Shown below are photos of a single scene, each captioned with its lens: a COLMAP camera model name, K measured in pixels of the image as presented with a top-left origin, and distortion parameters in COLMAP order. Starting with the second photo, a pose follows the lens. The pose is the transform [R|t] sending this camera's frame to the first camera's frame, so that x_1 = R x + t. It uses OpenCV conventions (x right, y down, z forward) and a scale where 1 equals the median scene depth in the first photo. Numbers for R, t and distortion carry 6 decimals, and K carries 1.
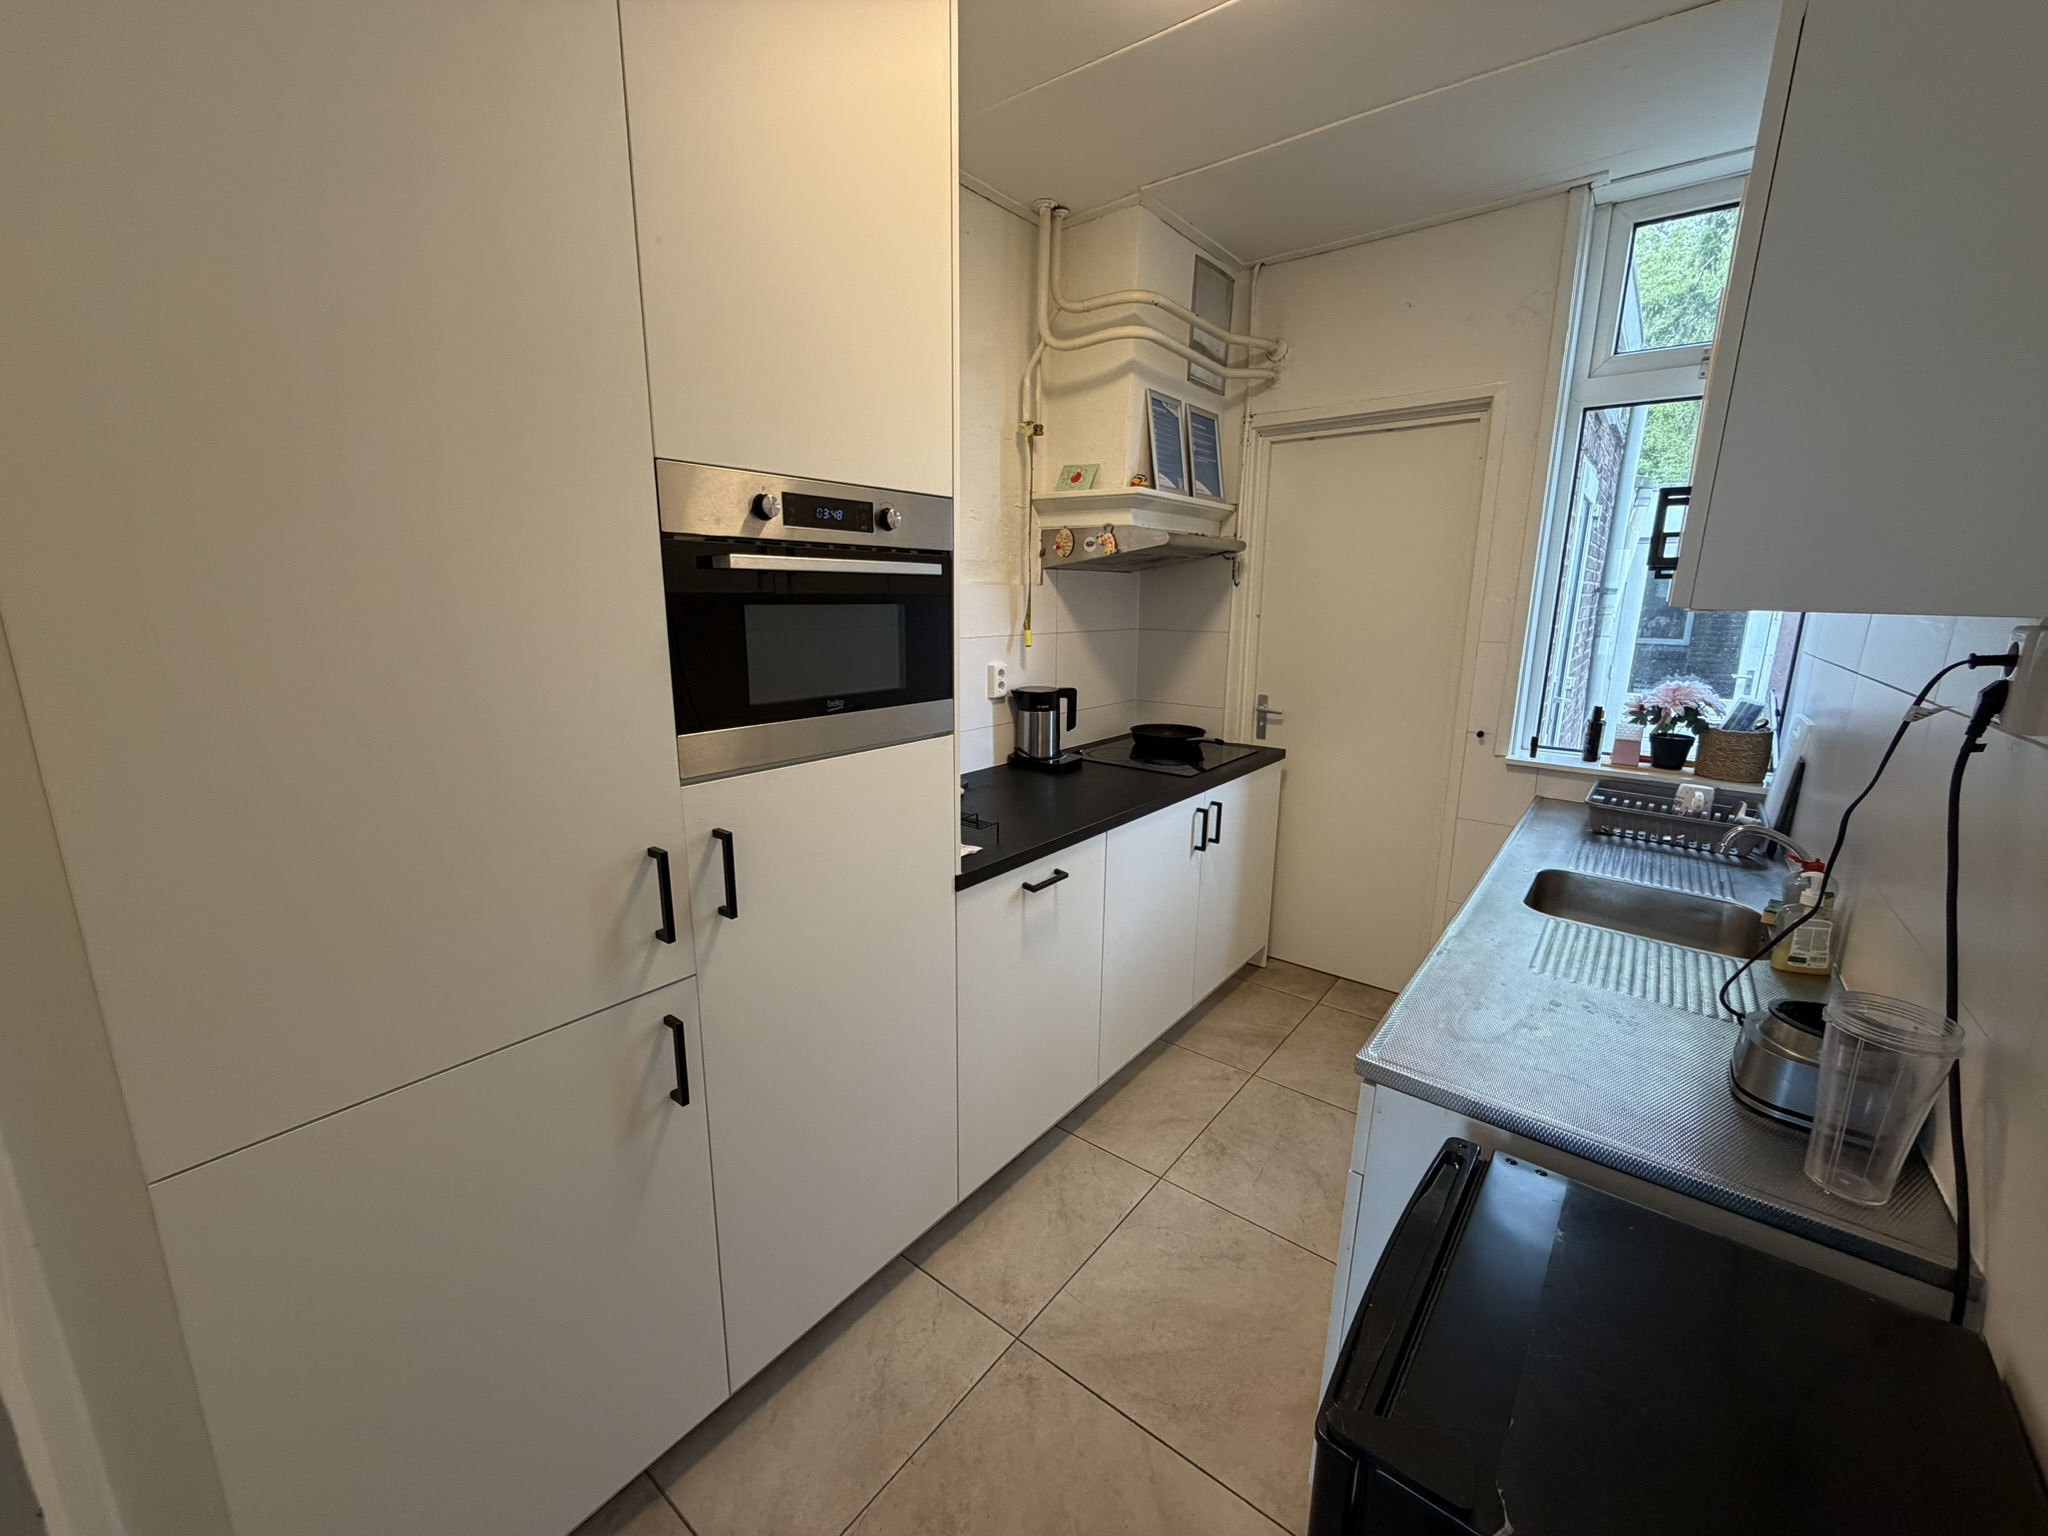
lens RADIAL K [[813.8, 0, 1018.2], [0, 813.8, 769.6], [0, 0, 1]] dist [-0.003022, -0.000241]
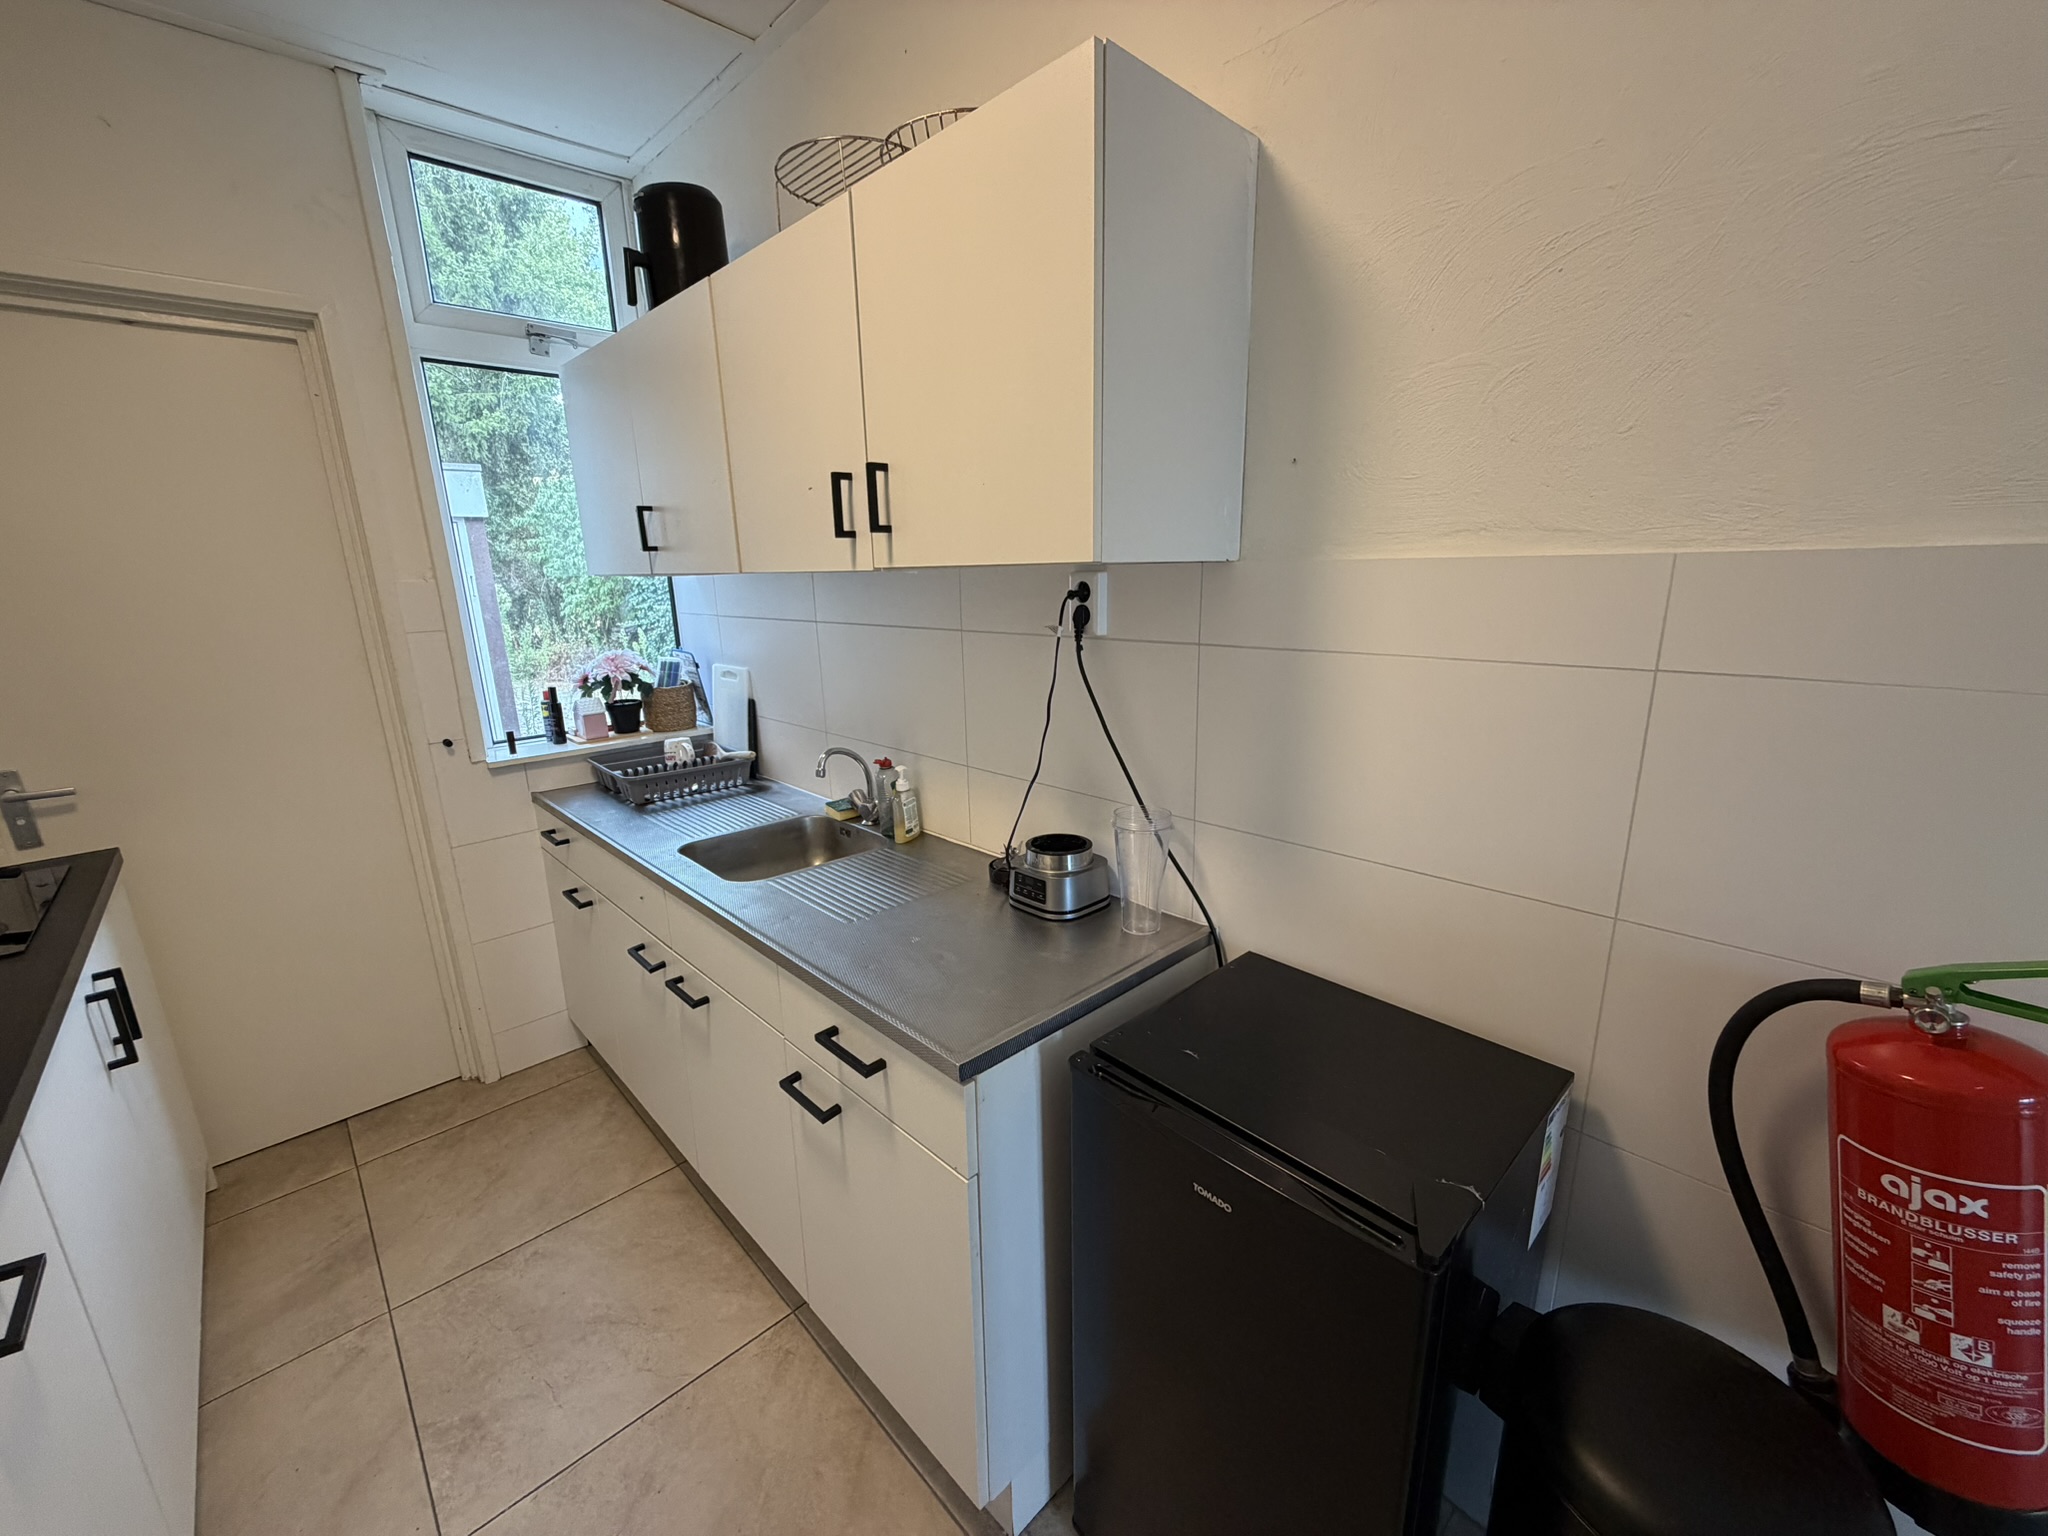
lens RADIAL K [[813.8, 0, 1020.7], [0, 813.8, 769.4], [0, 0, 1]] dist [-0.003022, -0.000241]
pose [[0.139475, -0.252653, 0.957451, -0.168188], [0.235642, 0.947595, 0.215725, -0.066050], [-0.961780, 0.195527, 0.191701, 0.318557]]
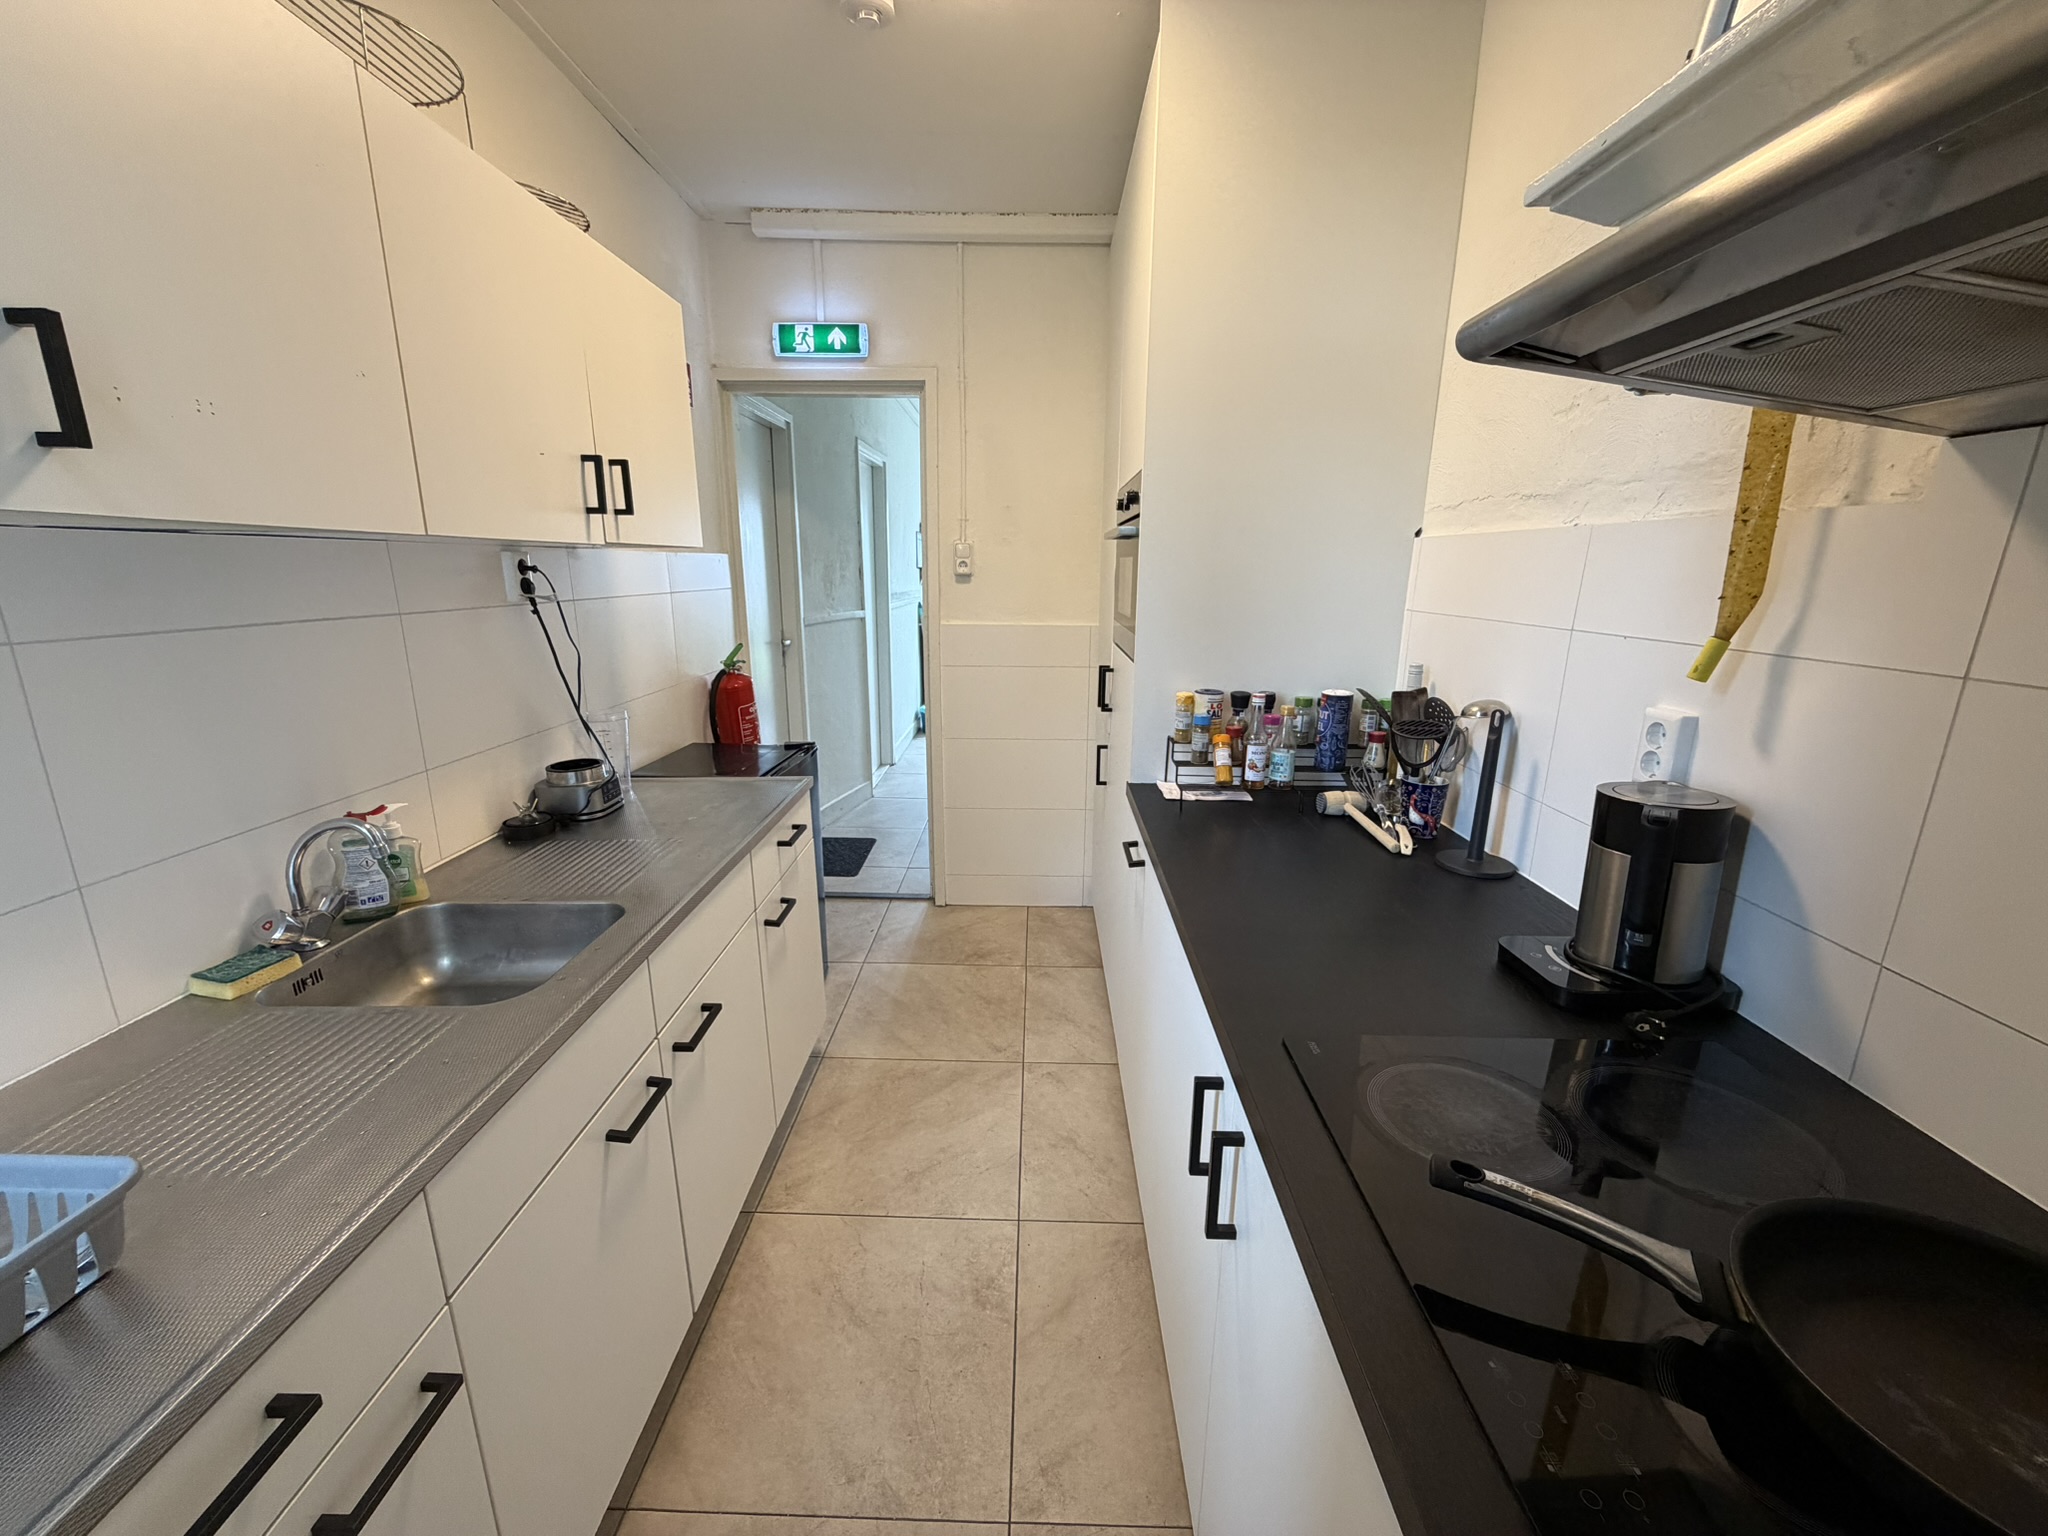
lens RADIAL K [[813.8, 0, 1020.6], [0, 813.8, 767.8], [0, 0, 1]] dist [-0.003022, -0.000241]
pose [[-0.796245, 0.131208, -0.590575, 0.549205], [-0.144152, 0.906932, 0.395846, -0.247052], [0.587550, 0.400322, -0.703226, 1.247860]]
